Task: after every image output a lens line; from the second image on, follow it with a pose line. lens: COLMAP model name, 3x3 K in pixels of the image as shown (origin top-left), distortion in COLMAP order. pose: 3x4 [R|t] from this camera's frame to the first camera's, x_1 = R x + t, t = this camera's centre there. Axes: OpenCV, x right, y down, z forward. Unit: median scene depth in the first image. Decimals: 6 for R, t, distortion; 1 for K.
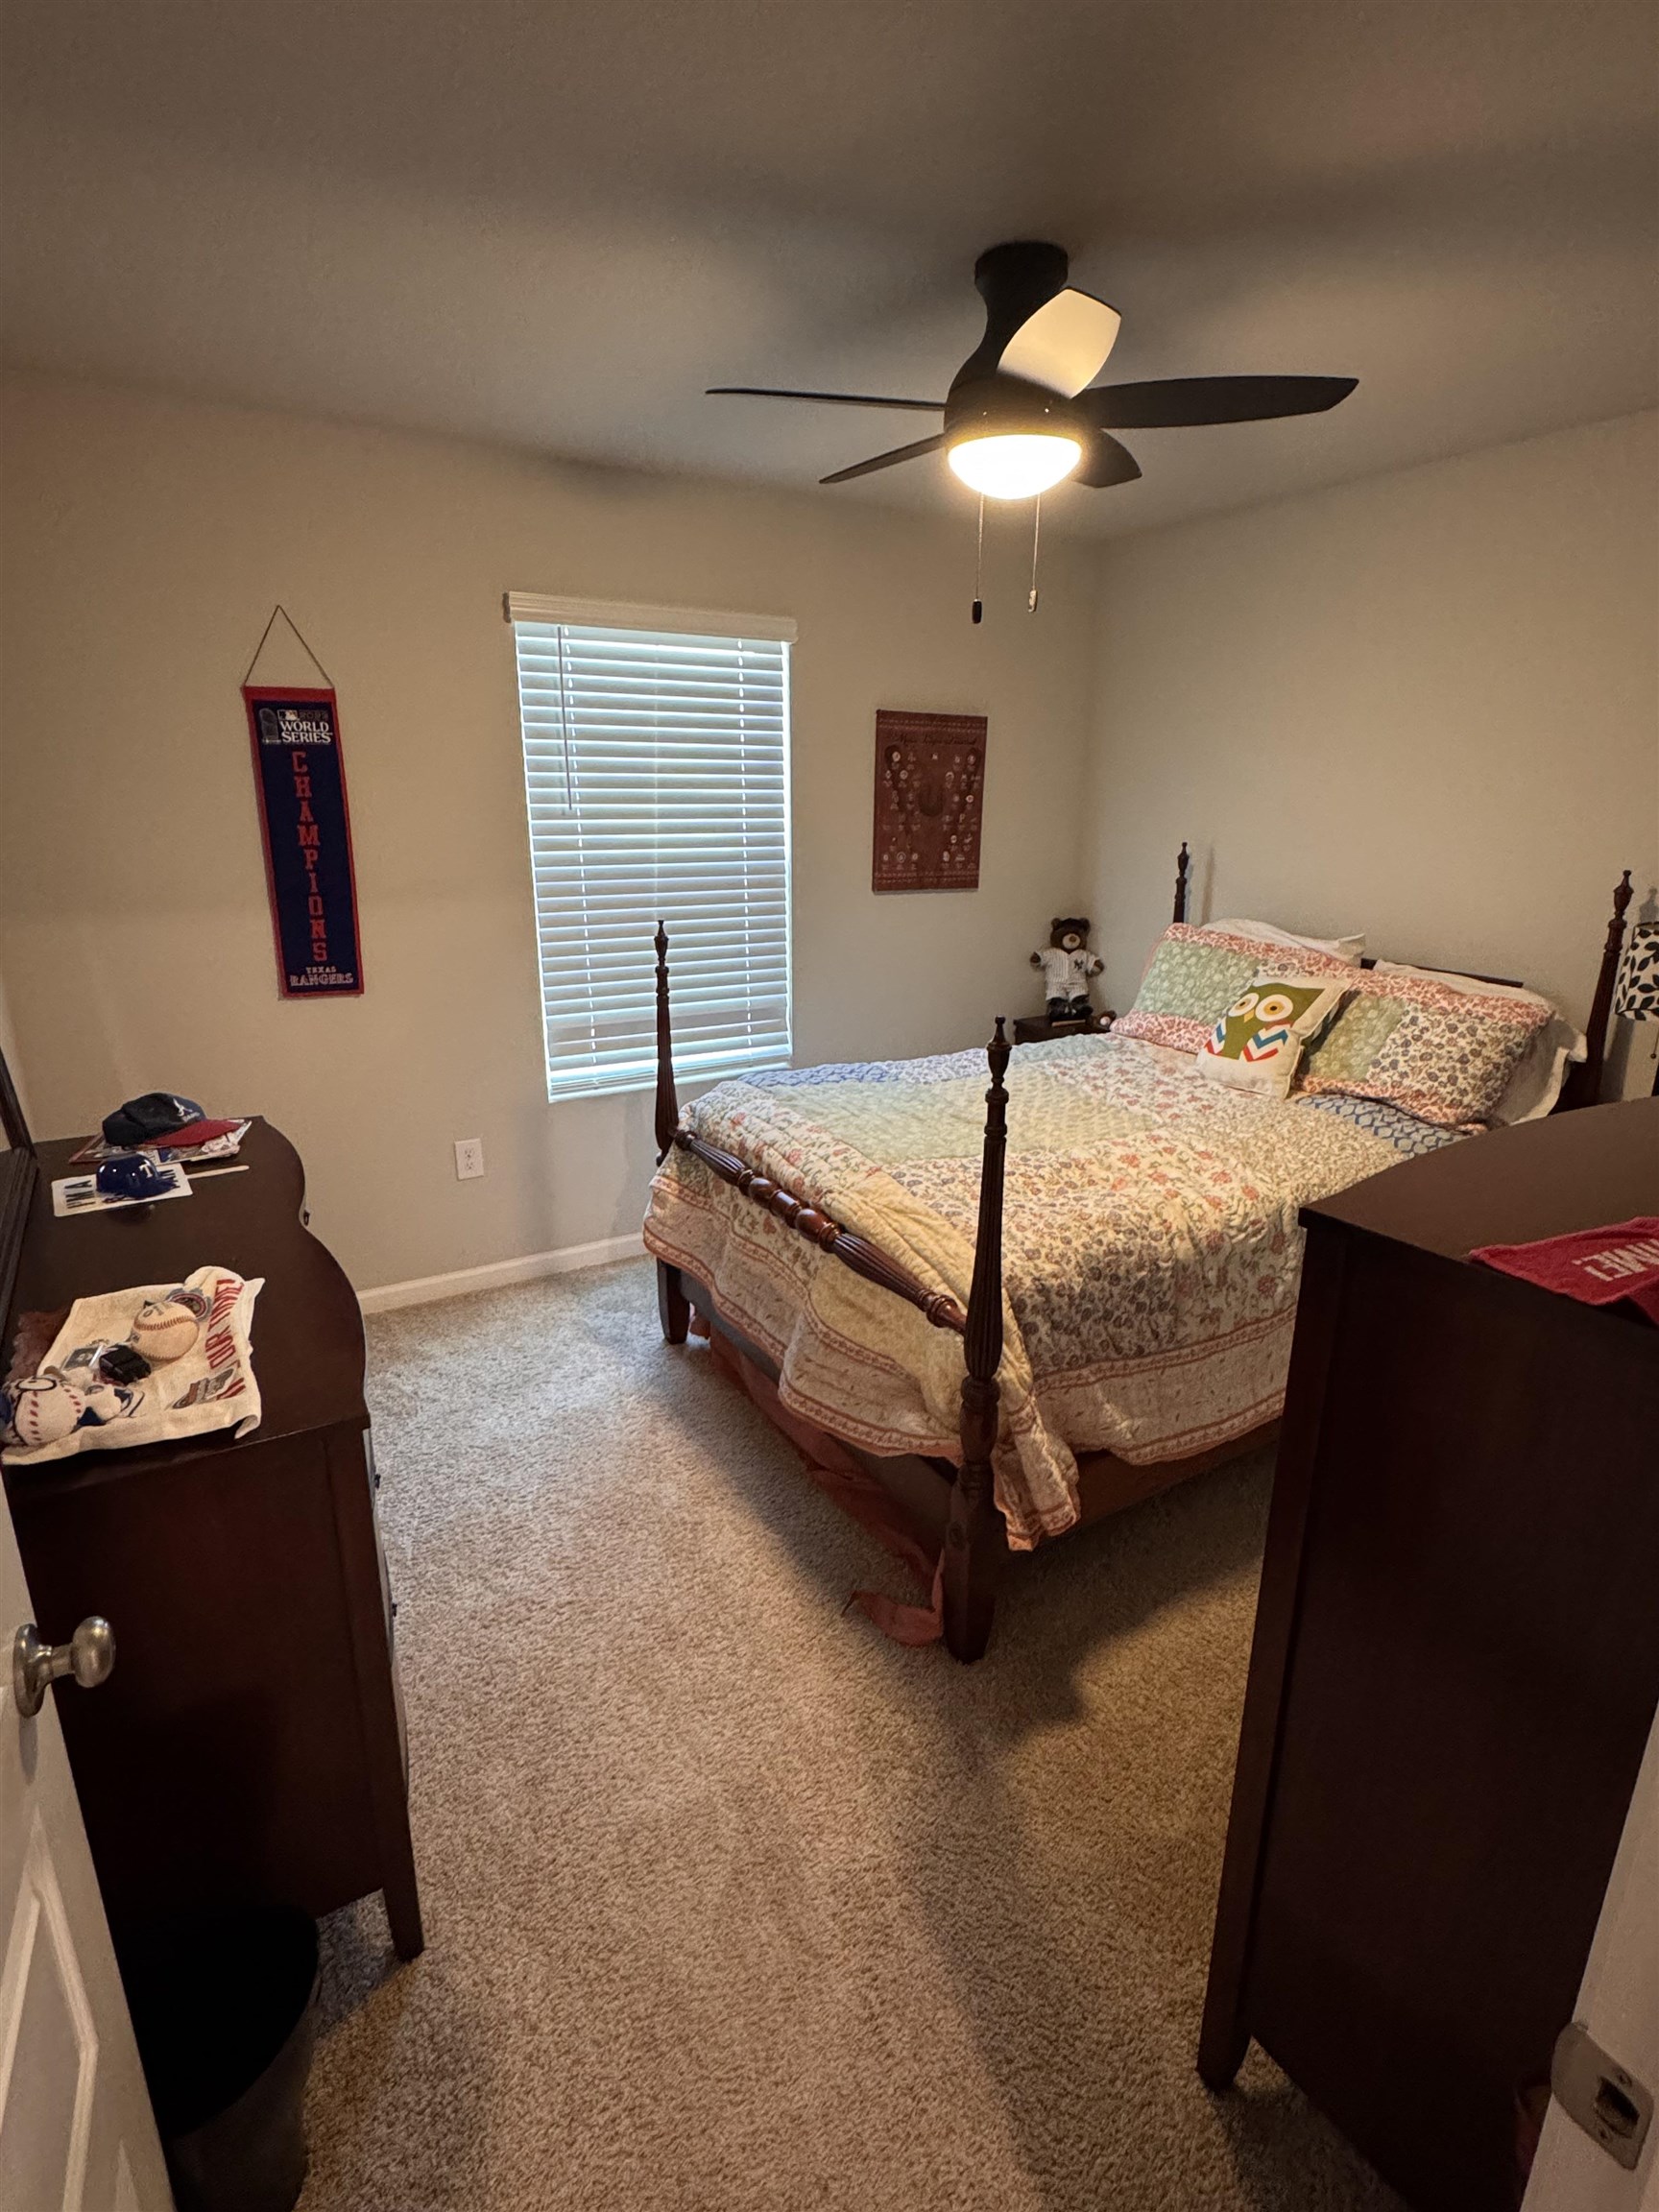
lens RADIAL K [[1108.8, 0, 831.1], [0, 1108.8, 1097.6], [0, 0, 1]] dist [0.003100, 0.000331]
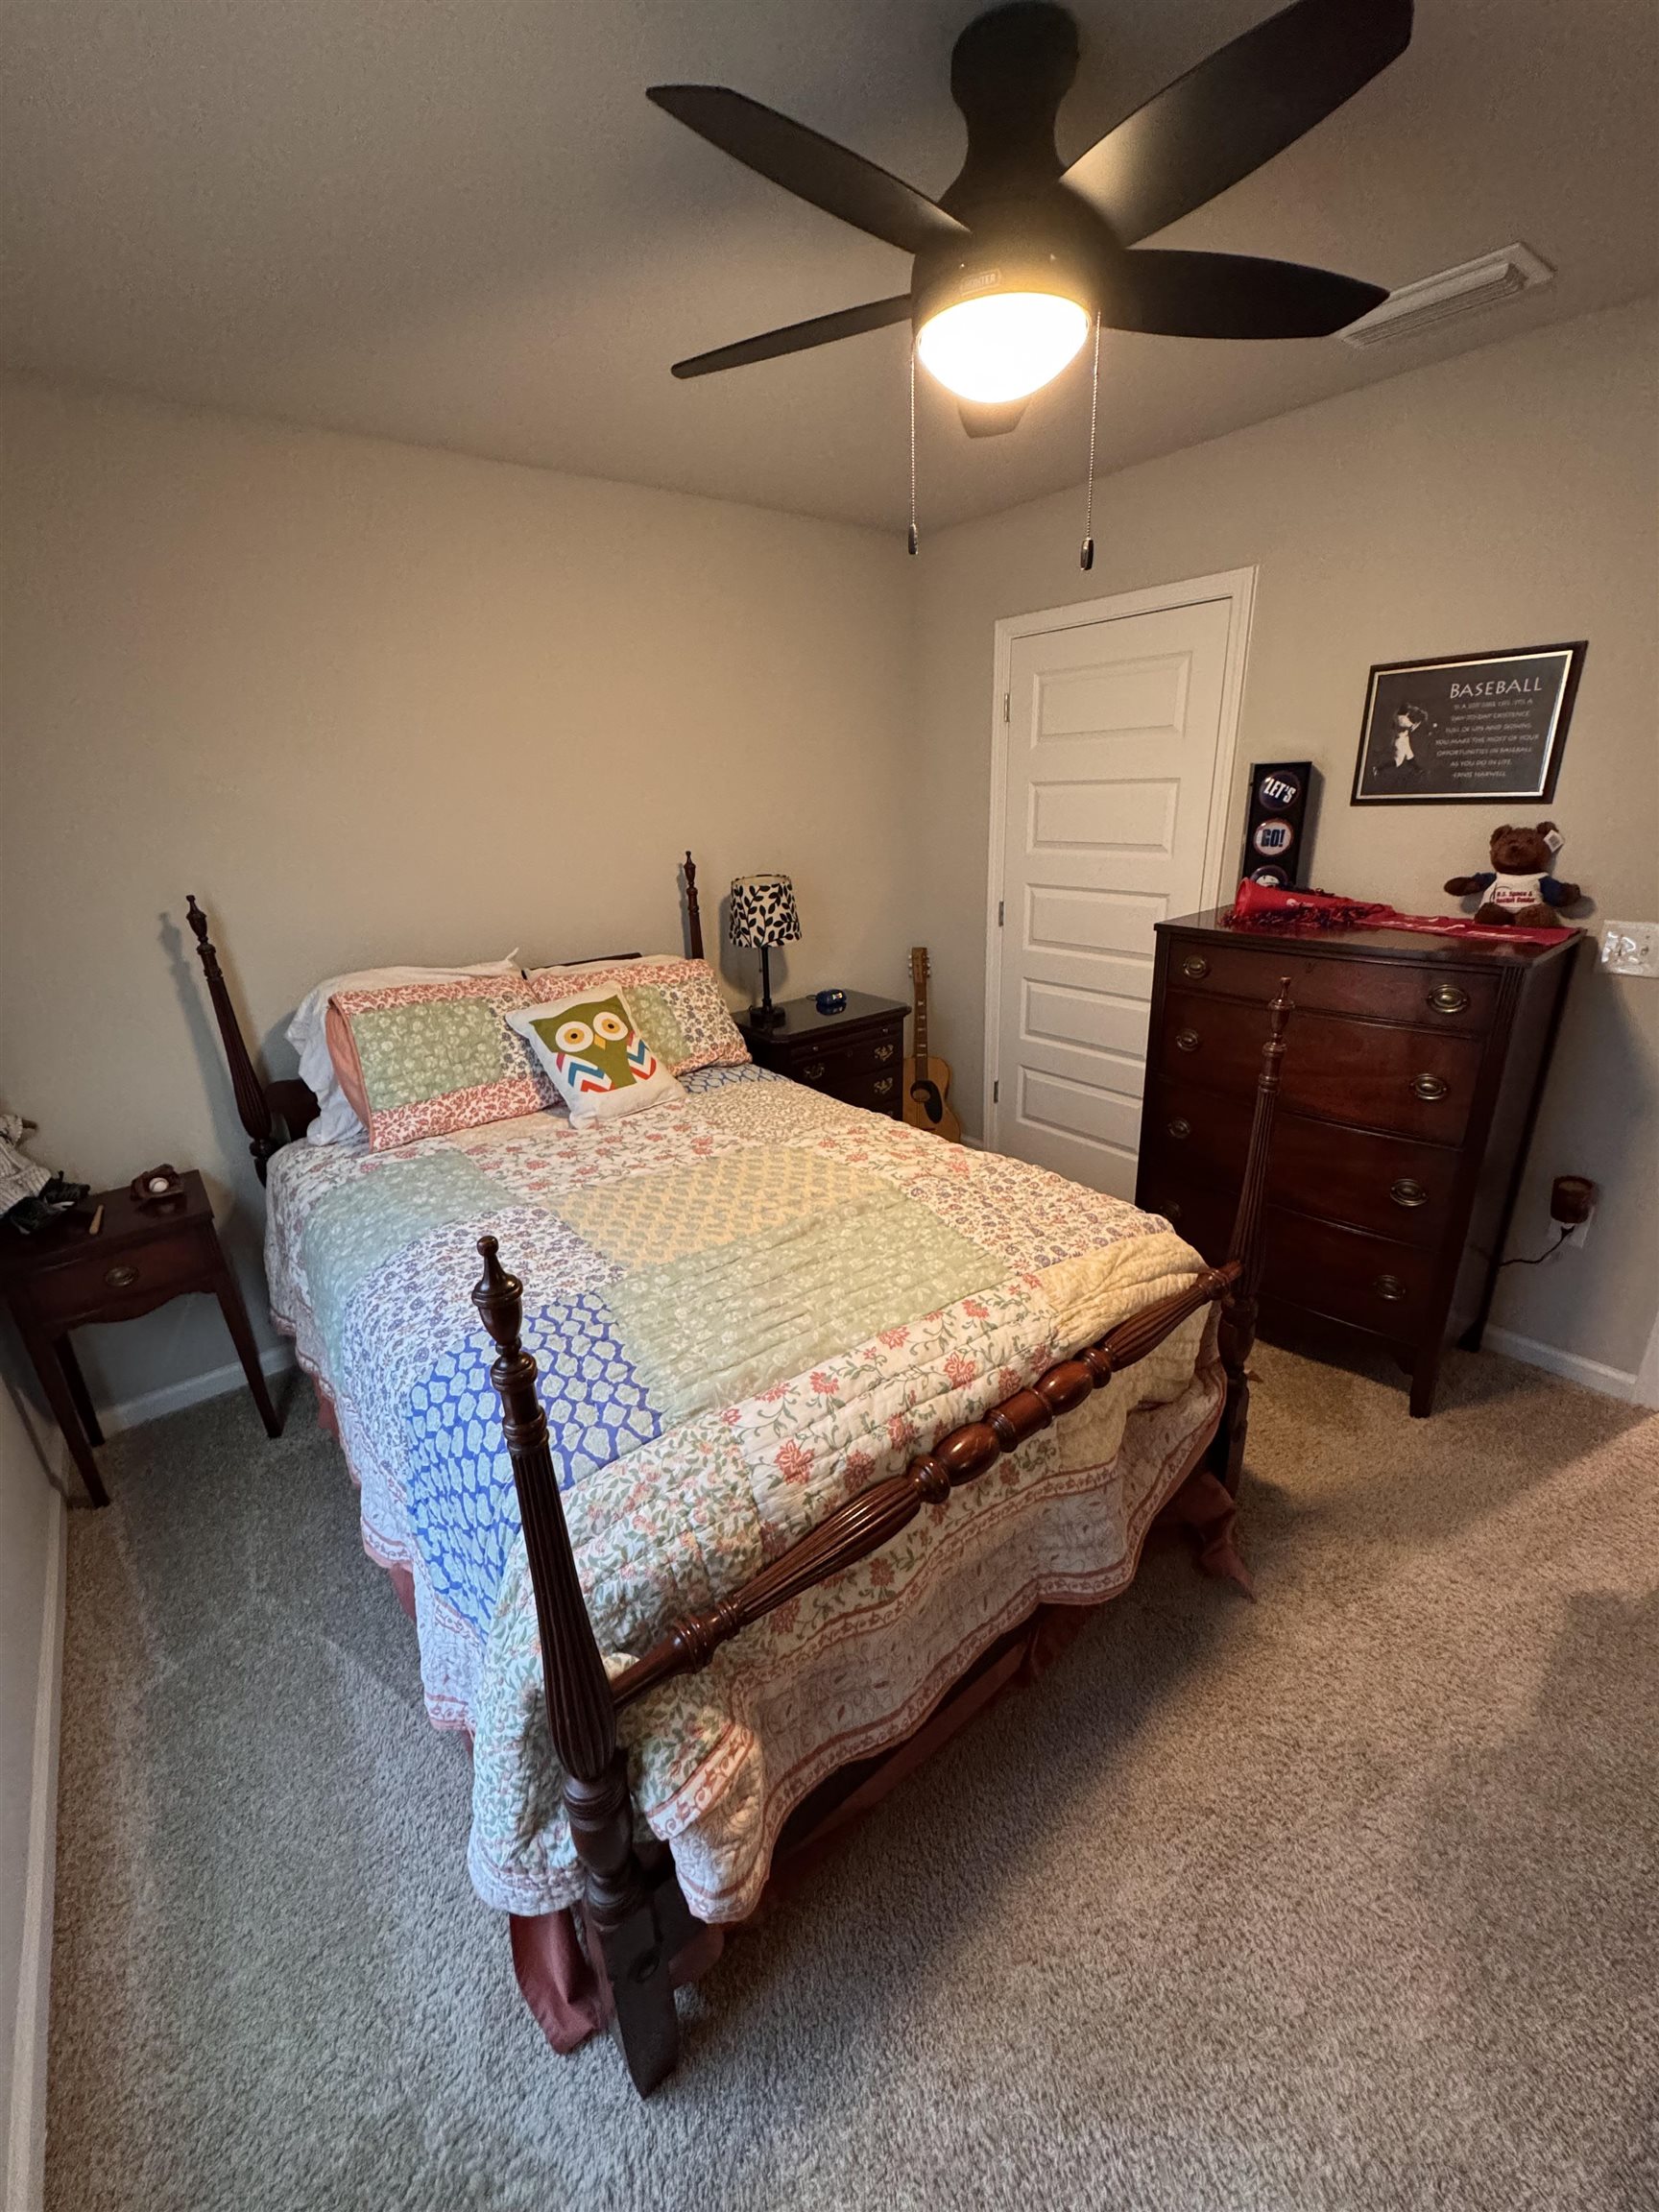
lens RADIAL K [[878.7, 0, 835.4], [0, 878.7, 1110.8], [0, 0, 1]] dist [-0.000906, -0.000027]
pose [[-0.143593, -0.342592, 0.928446, -0.391587], [0.308172, 0.876043, 0.370917, -0.255561], [-0.940431, 0.339382, -0.020217, 0.913659]]
